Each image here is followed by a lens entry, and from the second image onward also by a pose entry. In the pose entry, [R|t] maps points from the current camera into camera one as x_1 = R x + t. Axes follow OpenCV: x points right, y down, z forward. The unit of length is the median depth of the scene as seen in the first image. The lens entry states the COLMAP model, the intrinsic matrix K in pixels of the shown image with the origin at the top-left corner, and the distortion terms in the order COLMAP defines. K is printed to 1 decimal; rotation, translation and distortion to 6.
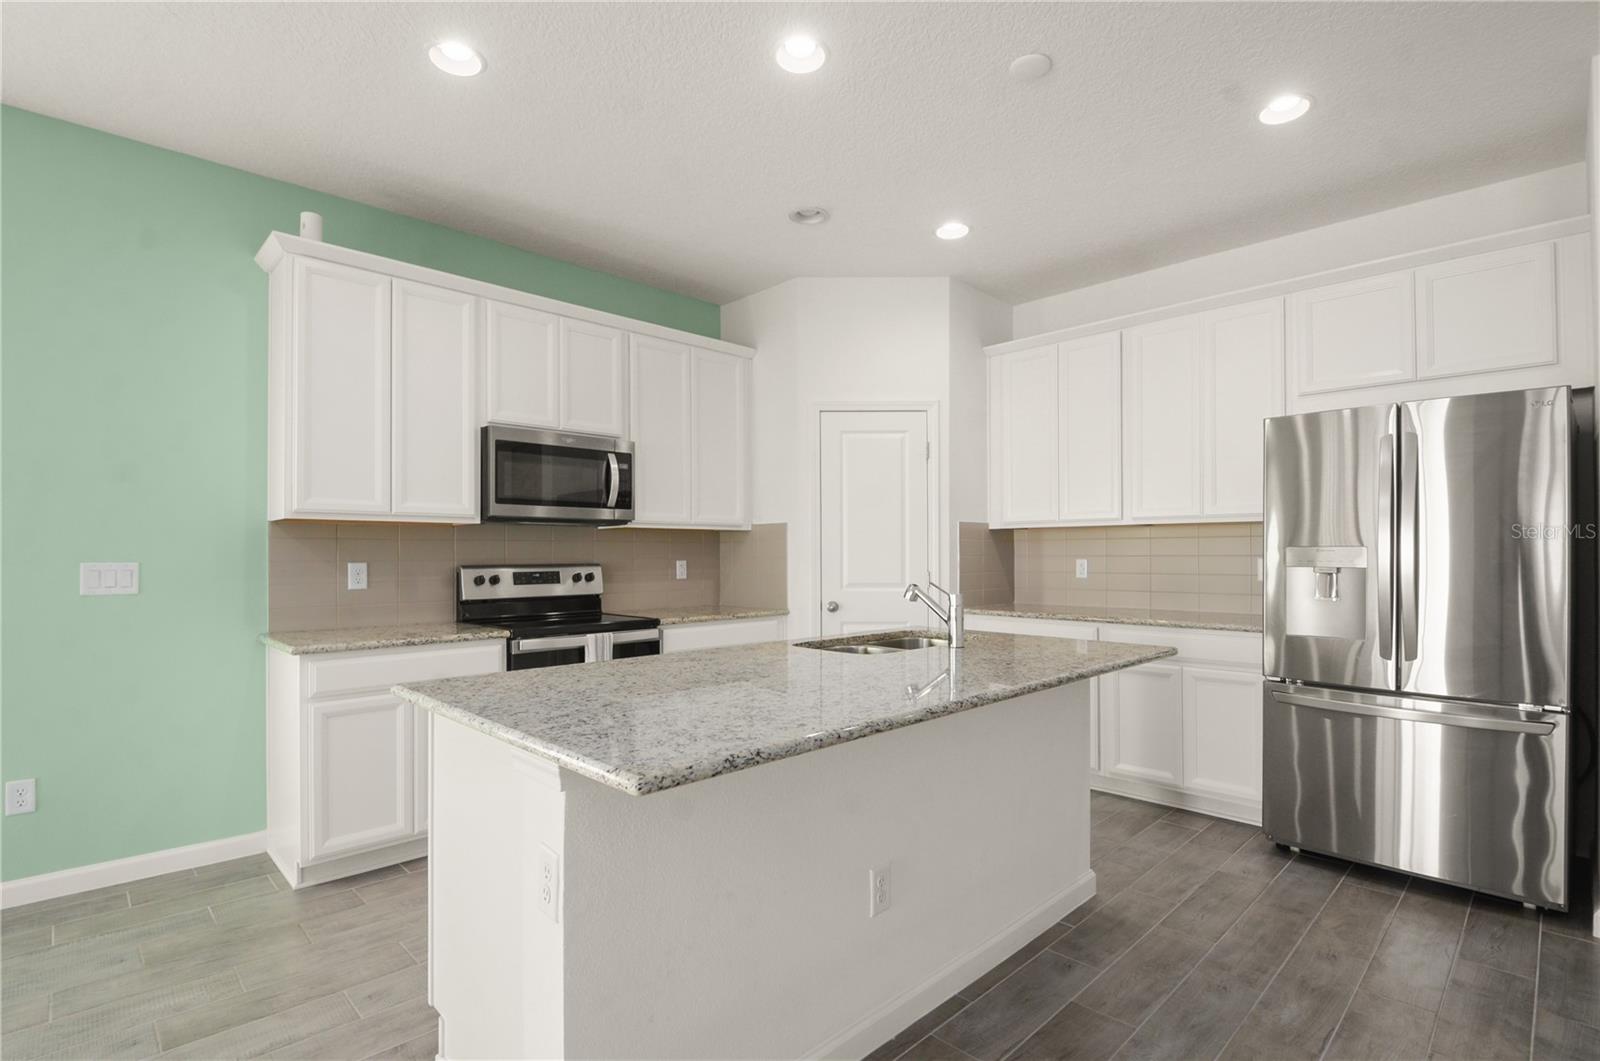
lens RADIAL K [[755.3, 0, 800.0], [0, 755.3, 530.5], [0, 0, 1]] dist [-0.000038, -0.000048]
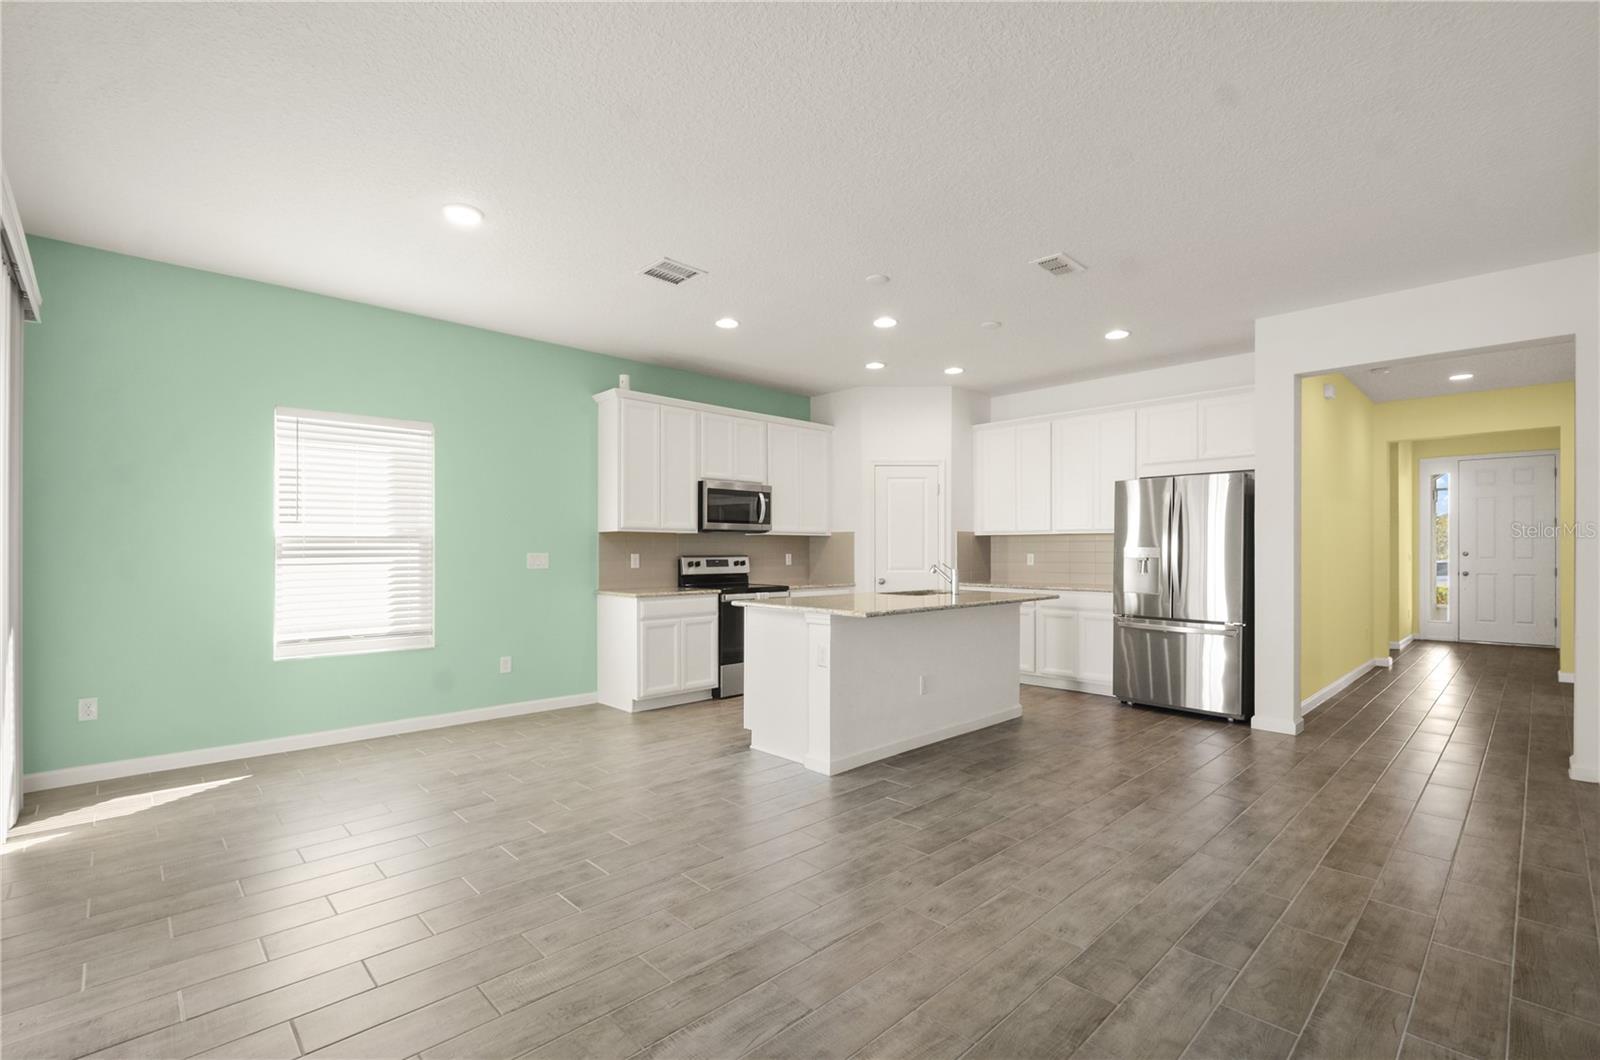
lens RADIAL K [[709.0, 0, 800.0], [0, 709.0, 530.0], [0, 0, 1]] dist [0.000023, -0.000053]
pose [[0.999935, 0.002934, -0.011023, -0.140502], [-0.002920, 0.999995, 0.001285, -0.017969], [0.011027, -0.001253, 0.999938, -0.674708]]
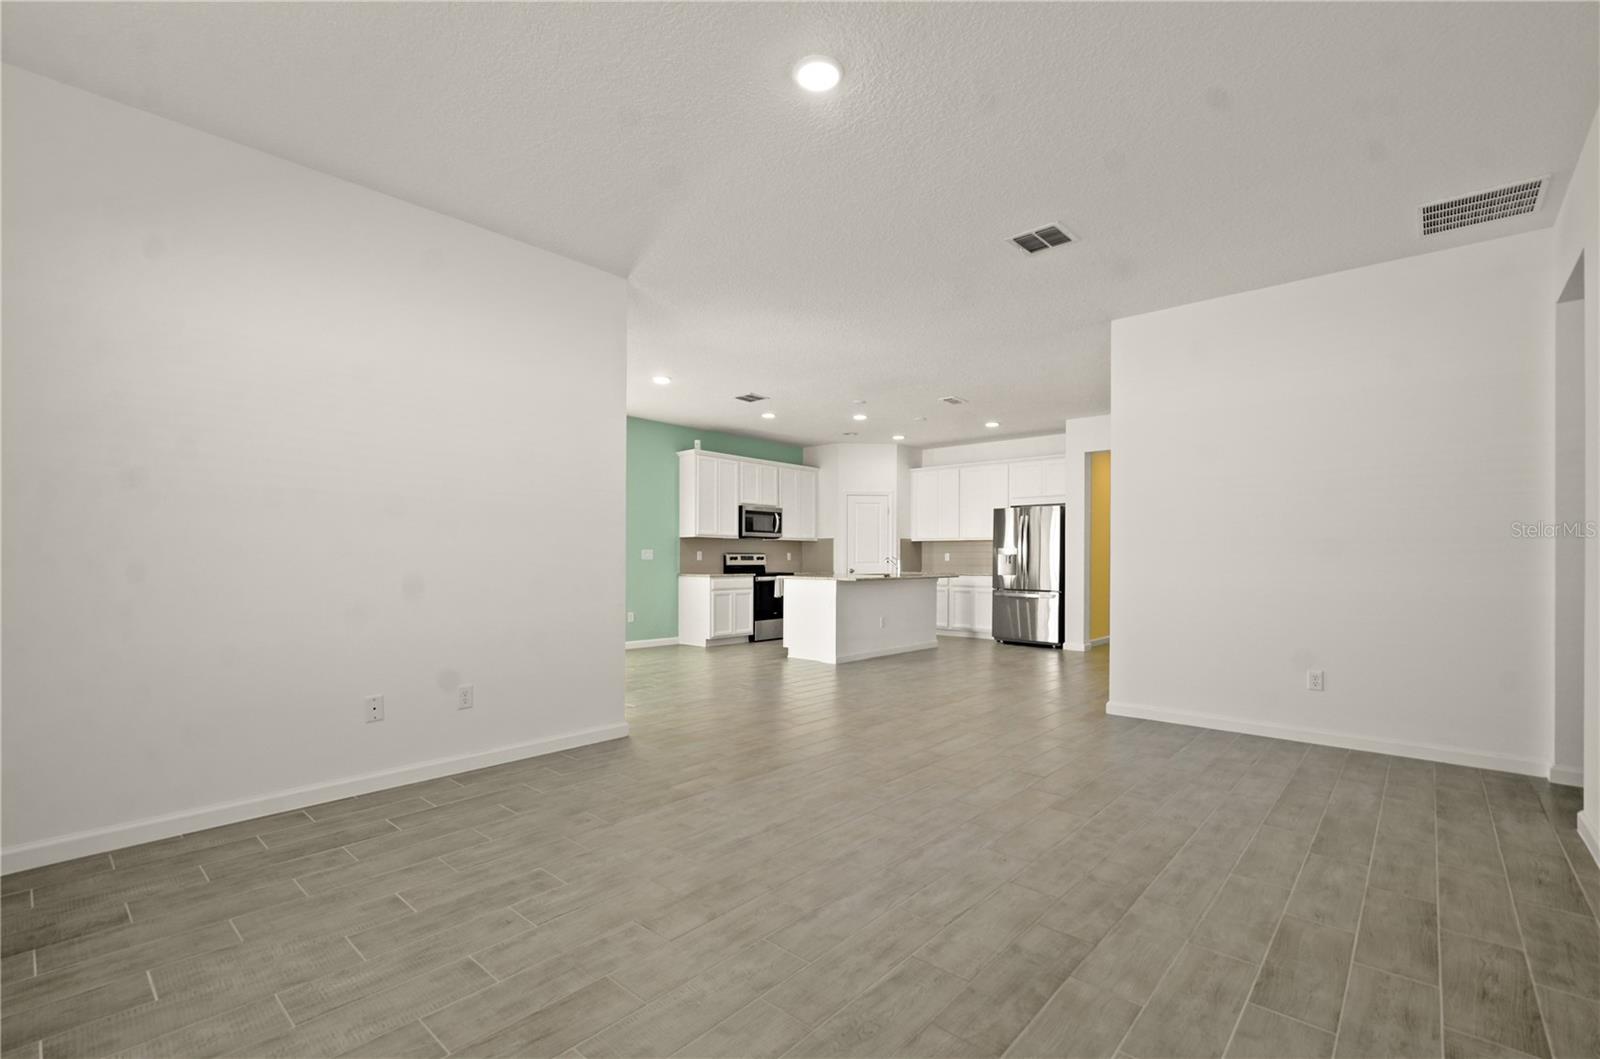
lens RADIAL K [[709.0, 0, 800.0], [0, 709.0, 529.5], [0, 0, 1]] dist [0.000023, -0.000053]
pose [[0.997553, 0.009197, 0.069302, -0.345403], [-0.008413, 0.999897, -0.011594, -0.012530], [-0.069402, 0.010982, 0.997528, -1.612844]]
